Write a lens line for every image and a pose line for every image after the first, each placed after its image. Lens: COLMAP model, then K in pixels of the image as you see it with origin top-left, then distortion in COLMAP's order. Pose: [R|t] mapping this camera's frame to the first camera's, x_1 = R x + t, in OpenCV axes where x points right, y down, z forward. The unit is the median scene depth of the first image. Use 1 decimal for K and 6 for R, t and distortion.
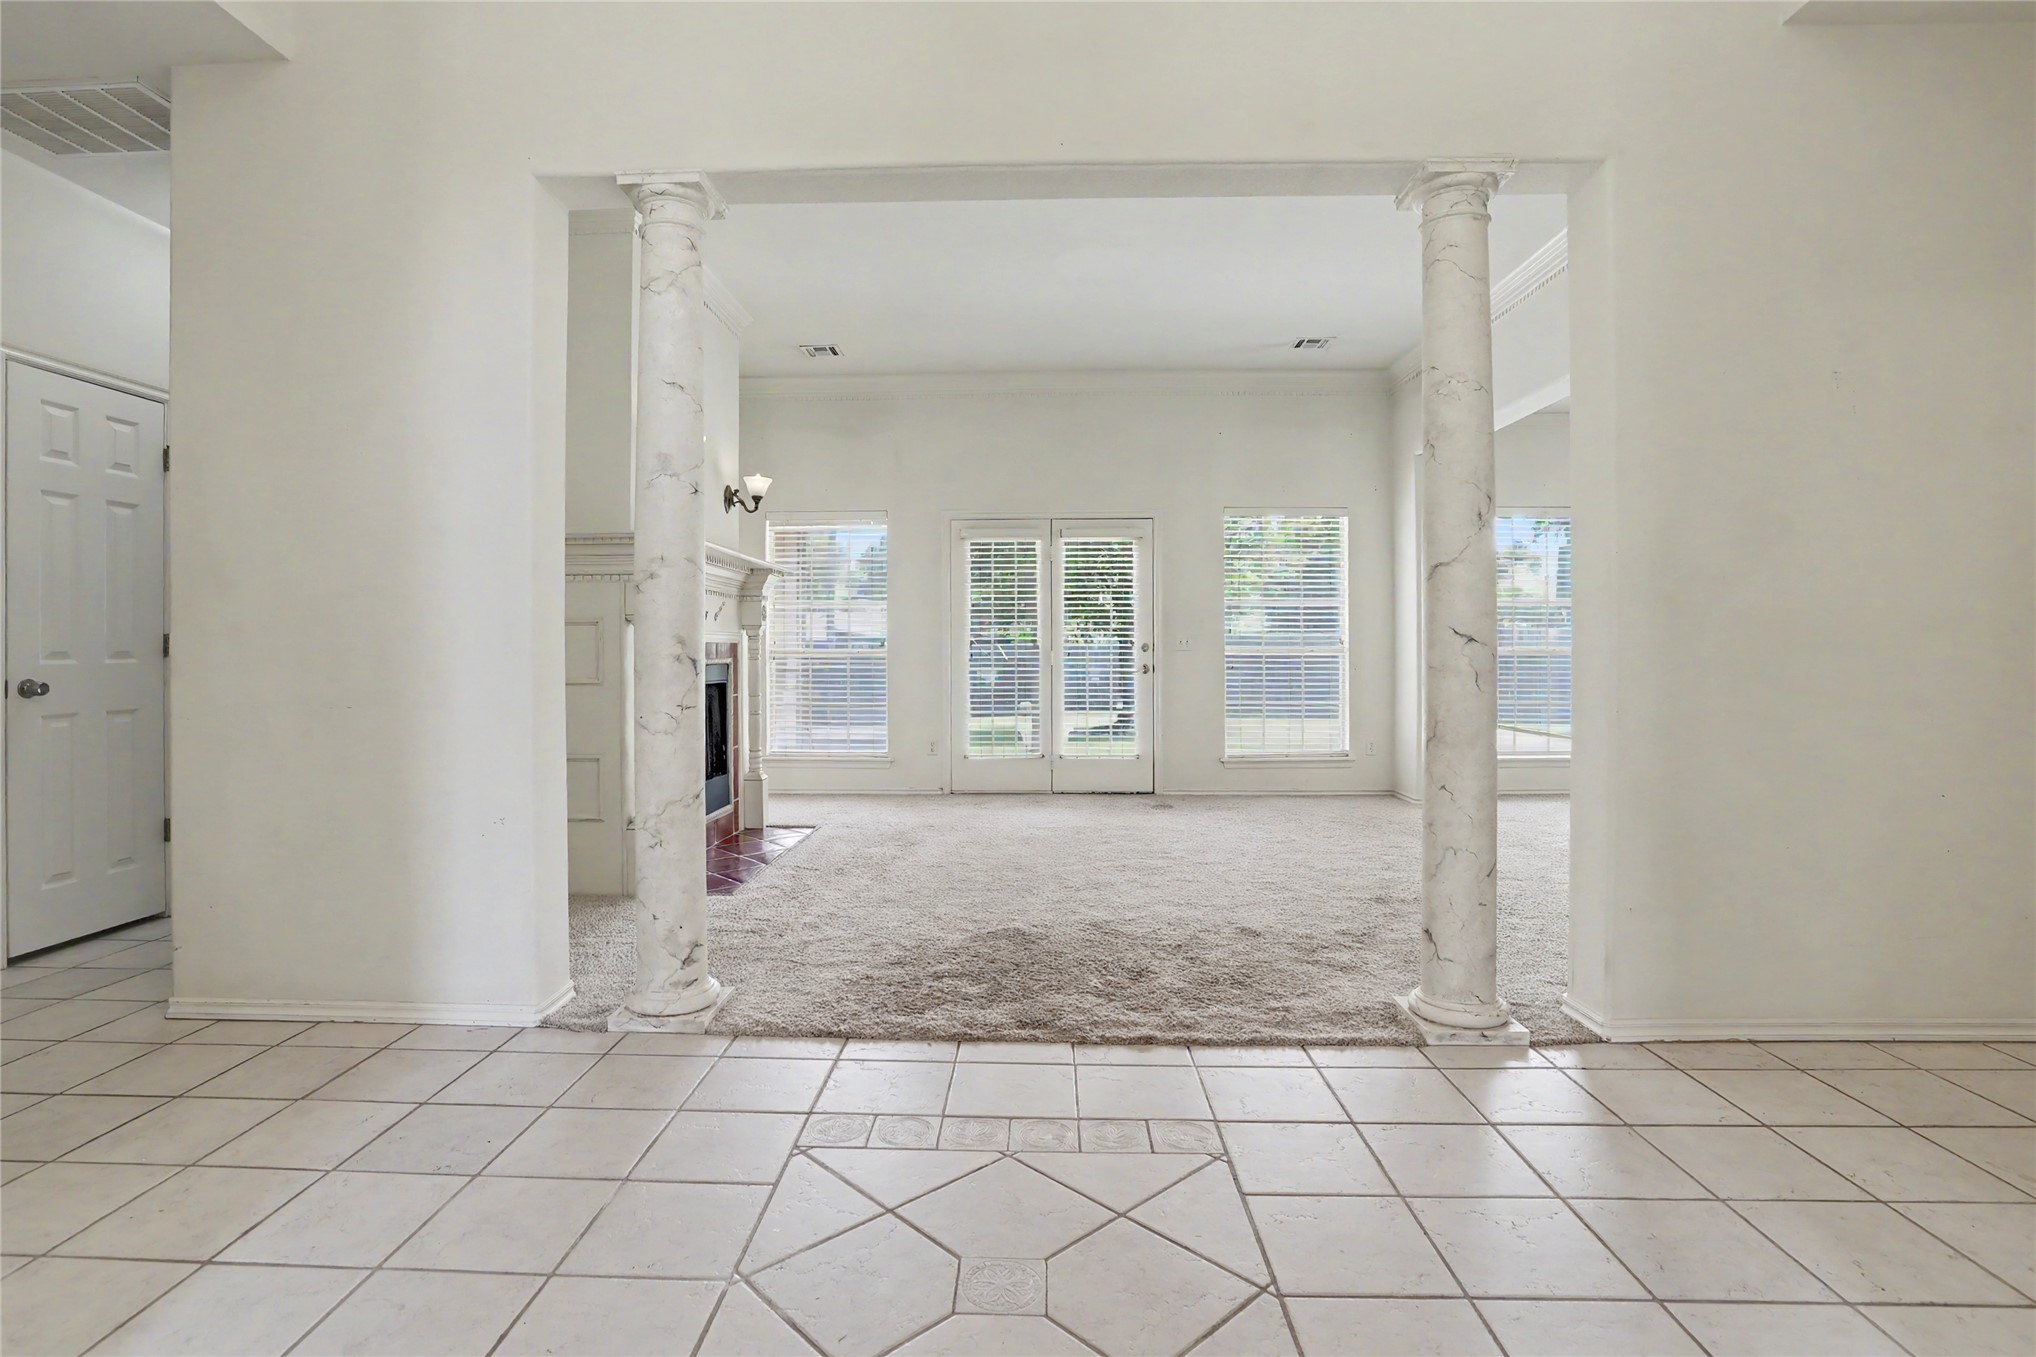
lens RADIAL K [[973.9, 0, 1013.7], [0, 973.9, 681.0], [0, 0, 1]] dist [-0.045540, 0.001049]
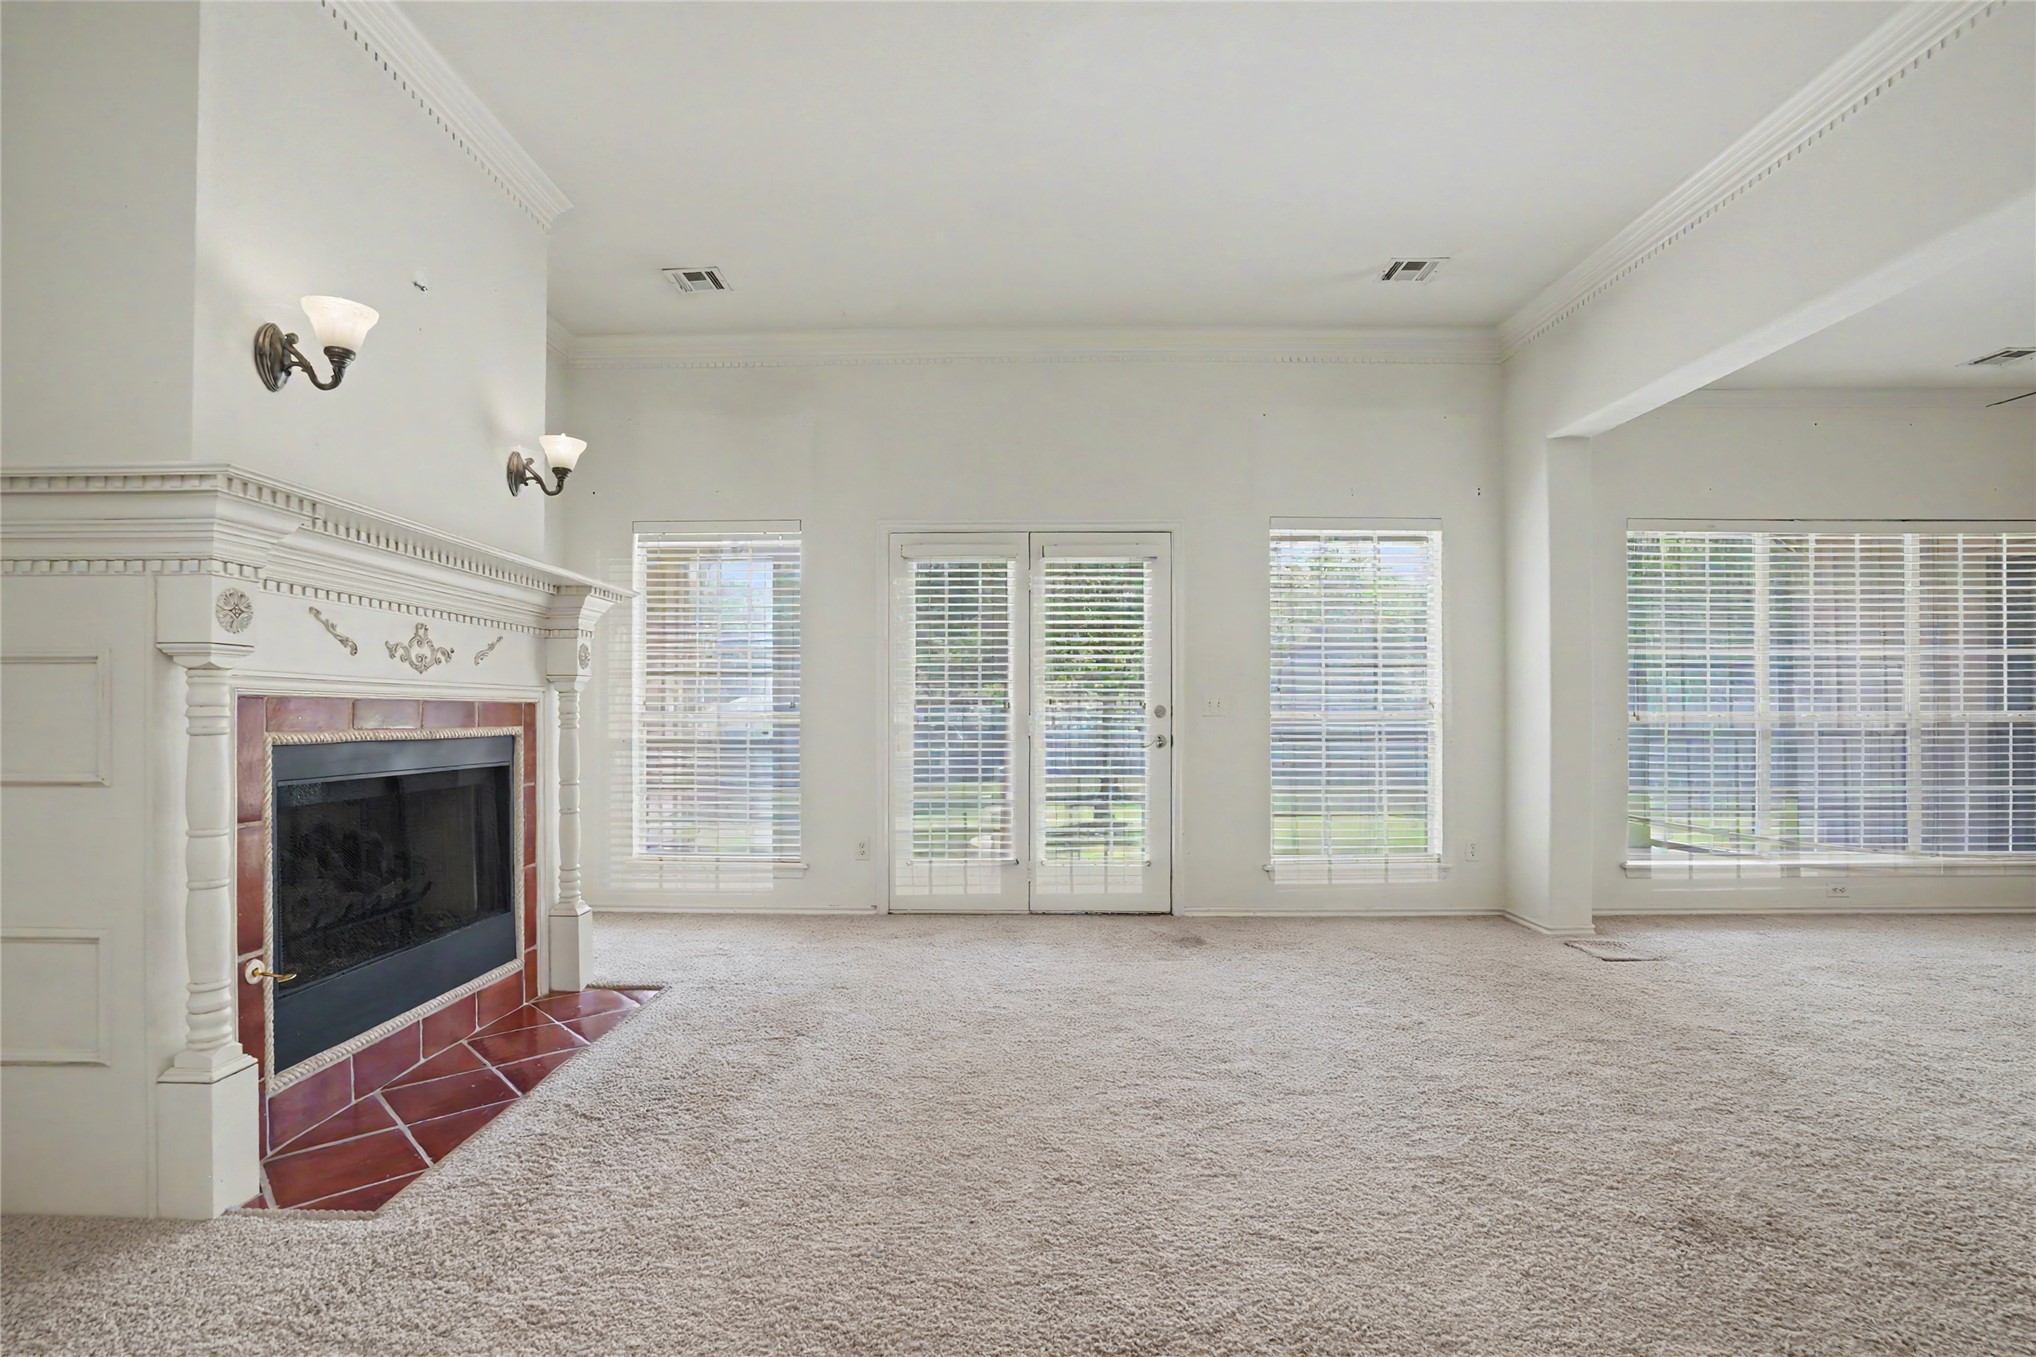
lens RADIAL K [[973.9, 0, 1013.7], [0, 973.9, 681.0], [0, 0, 1]] dist [-0.045540, 0.001049]
pose [[0.999754, 0.005977, 0.021375, 0.012725], [-0.004661, 0.998121, -0.061095, -0.013318], [-0.021700, 0.060980, 0.997903, 0.303214]]
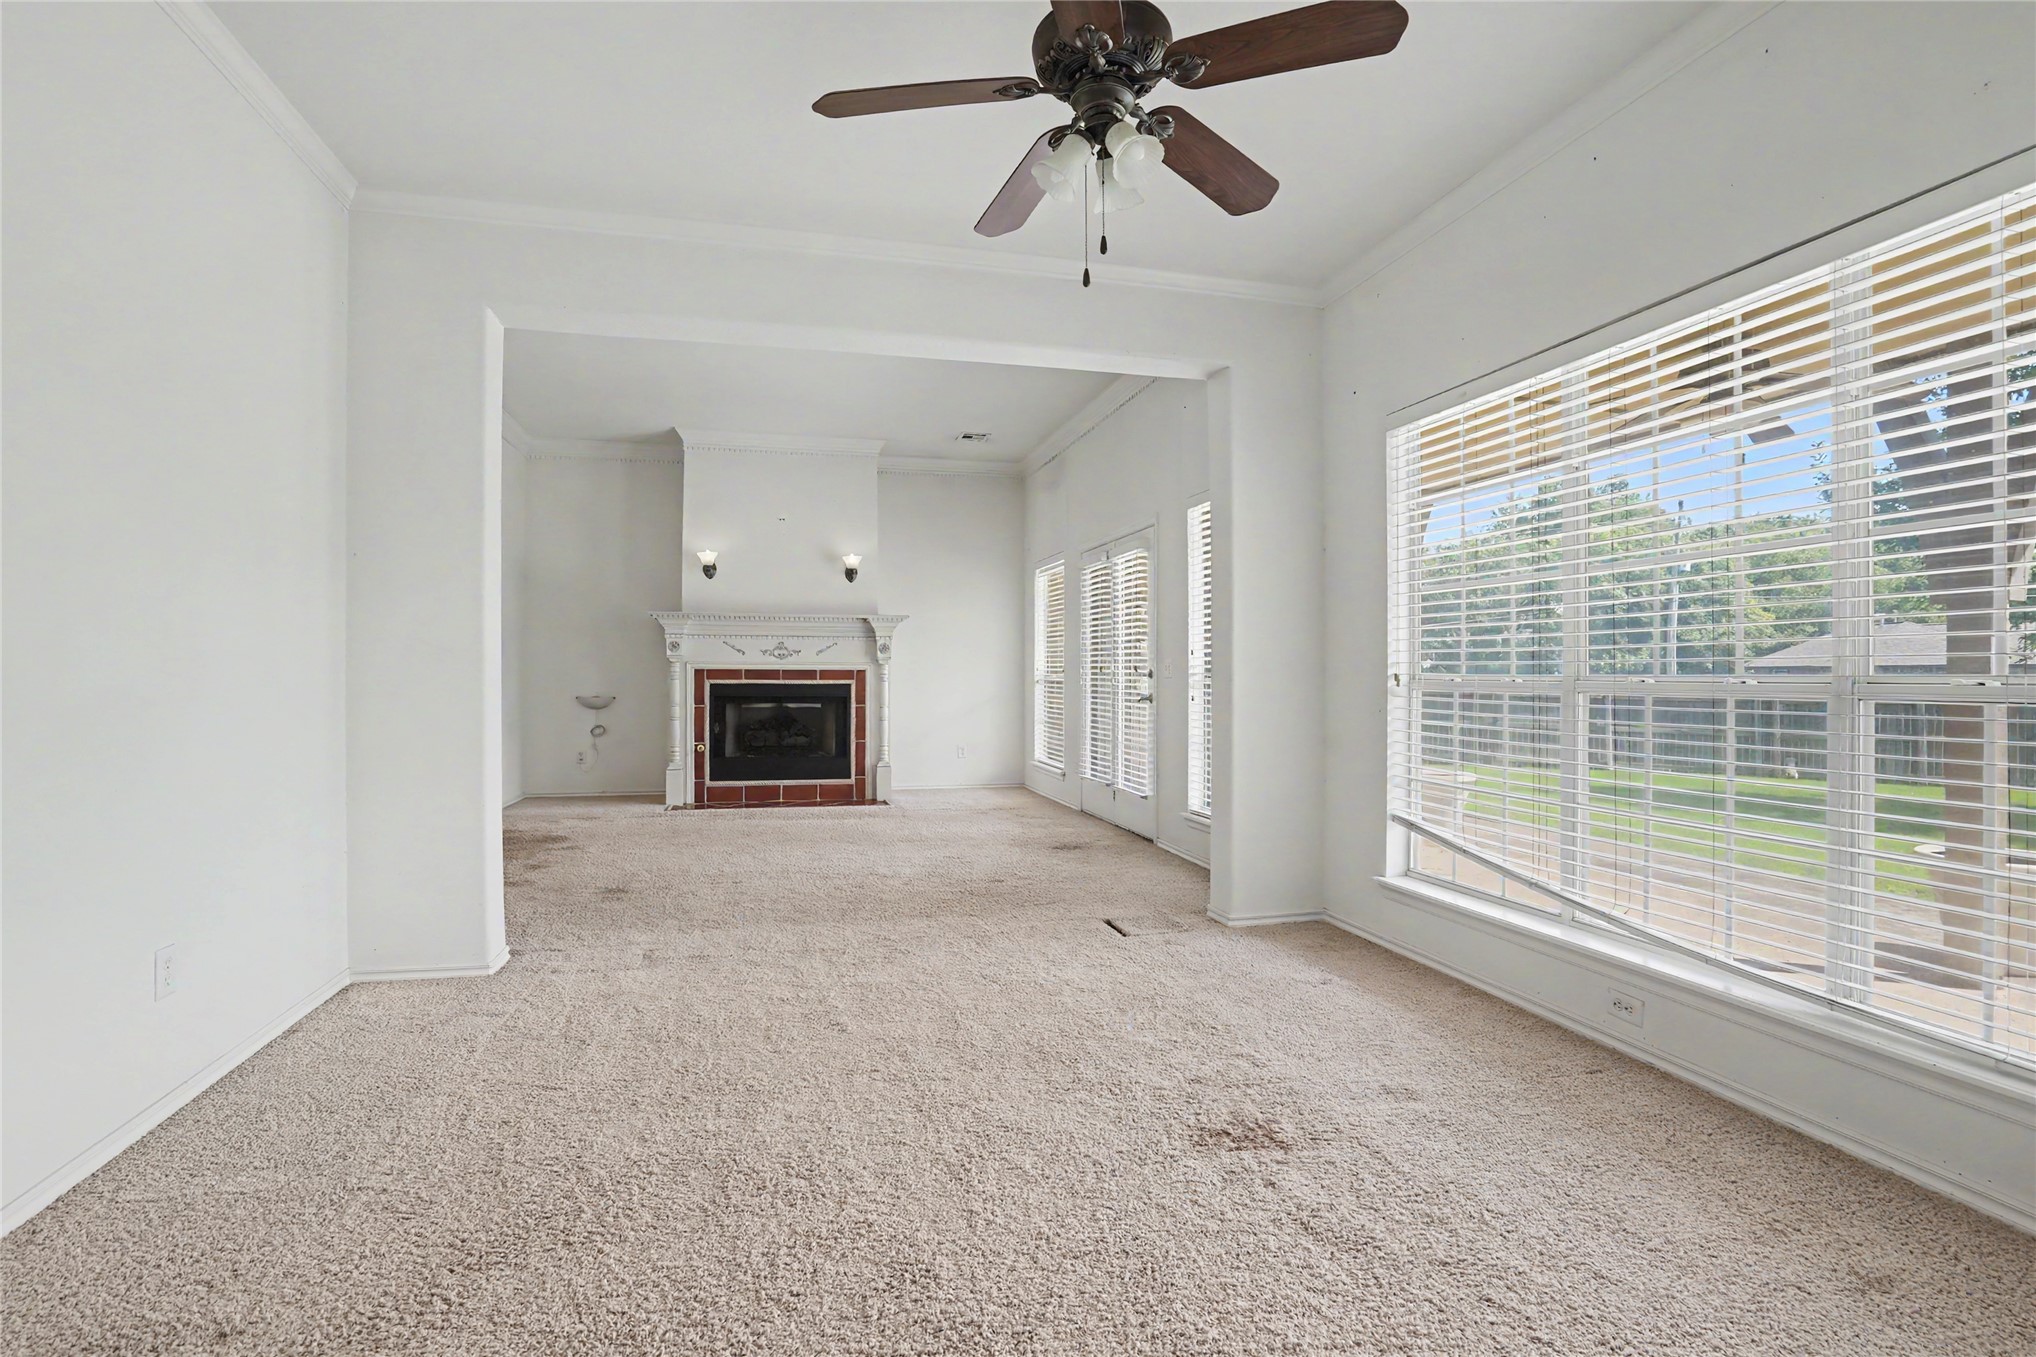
lens RADIAL K [[973.9, 0, 1013.7], [0, 973.9, 681.0], [0, 0, 1]] dist [-0.045540, 0.001049]
pose [[0.269431, 0.010494, -0.962963, 0.992082], [-0.032689, 0.999464, 0.001746, -0.026897], [0.962465, 0.031008, 0.269629, 0.688697]]
